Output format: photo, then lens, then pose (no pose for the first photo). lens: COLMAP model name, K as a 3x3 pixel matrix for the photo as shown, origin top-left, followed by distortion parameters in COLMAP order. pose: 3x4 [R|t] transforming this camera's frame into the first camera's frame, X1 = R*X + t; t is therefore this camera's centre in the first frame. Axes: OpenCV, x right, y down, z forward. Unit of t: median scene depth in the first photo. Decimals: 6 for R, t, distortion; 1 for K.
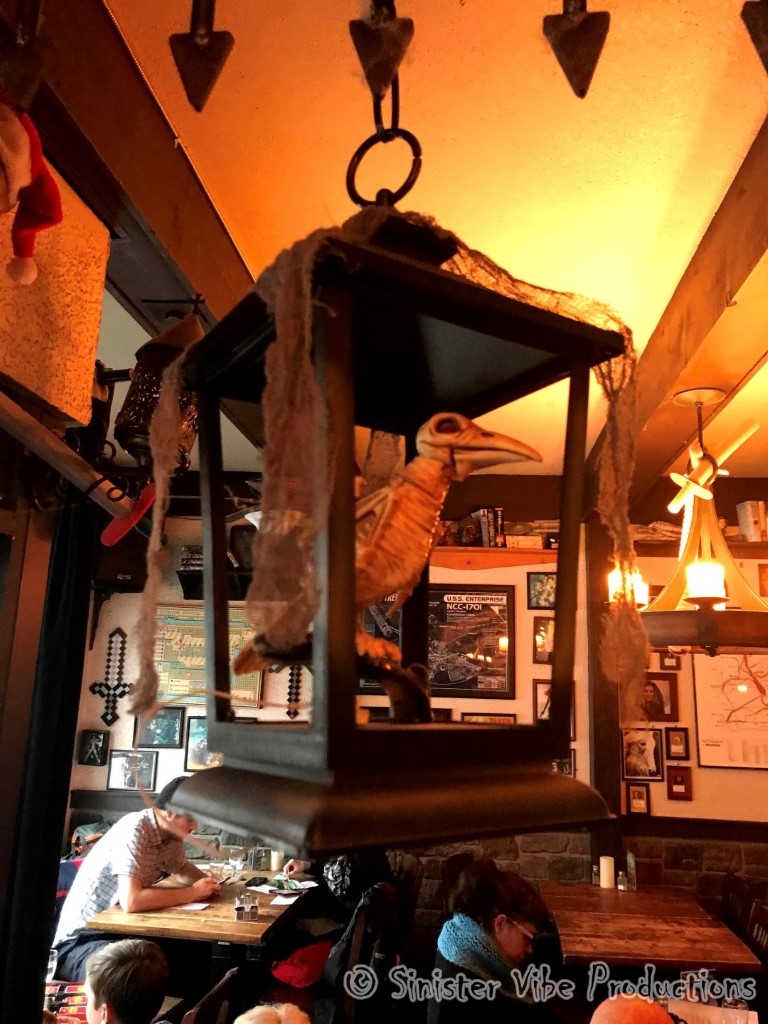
lens RADIAL K [[826.1, 0, 389.8], [0, 826.1, 508.0], [0, 0, 1]] dist [0.000886, -0.001507]
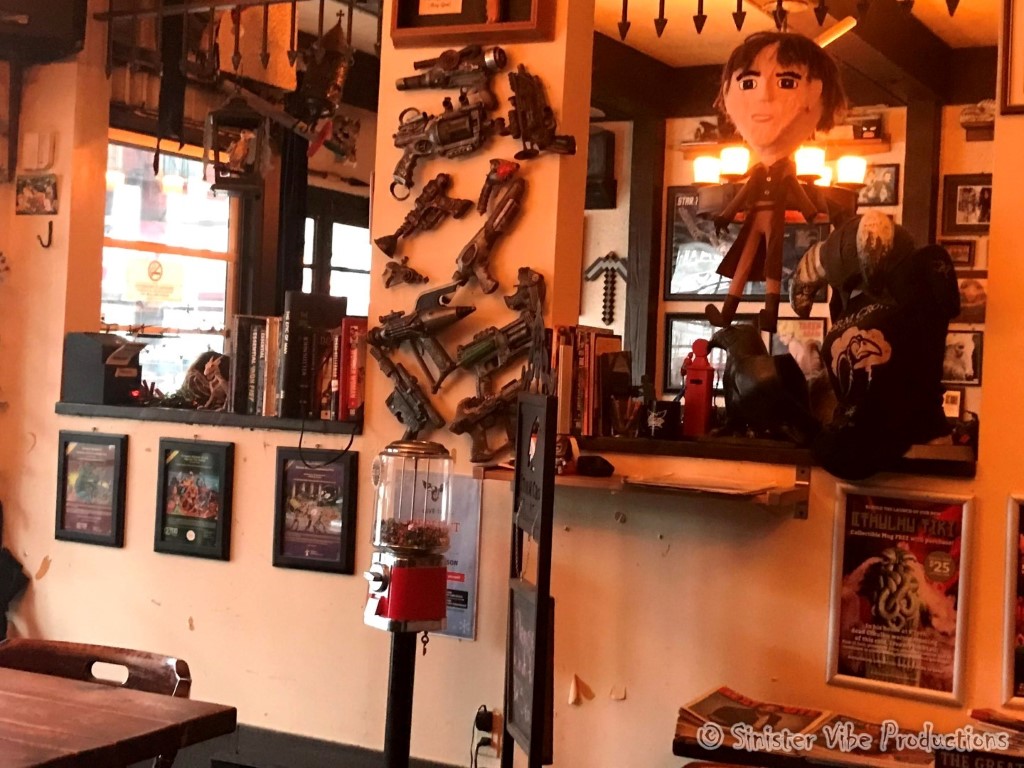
lens RADIAL K [[1498.9, 0, 511.8], [0, 1498.9, 384.8], [0, 0, 1]] dist [0.046246, 0.000000]
pose [[0.911023, 0.008961, -0.412257, 0.529149], [0.071088, 0.981382, 0.178425, -0.007814], [0.406181, -0.191856, 0.893425, -0.692546]]
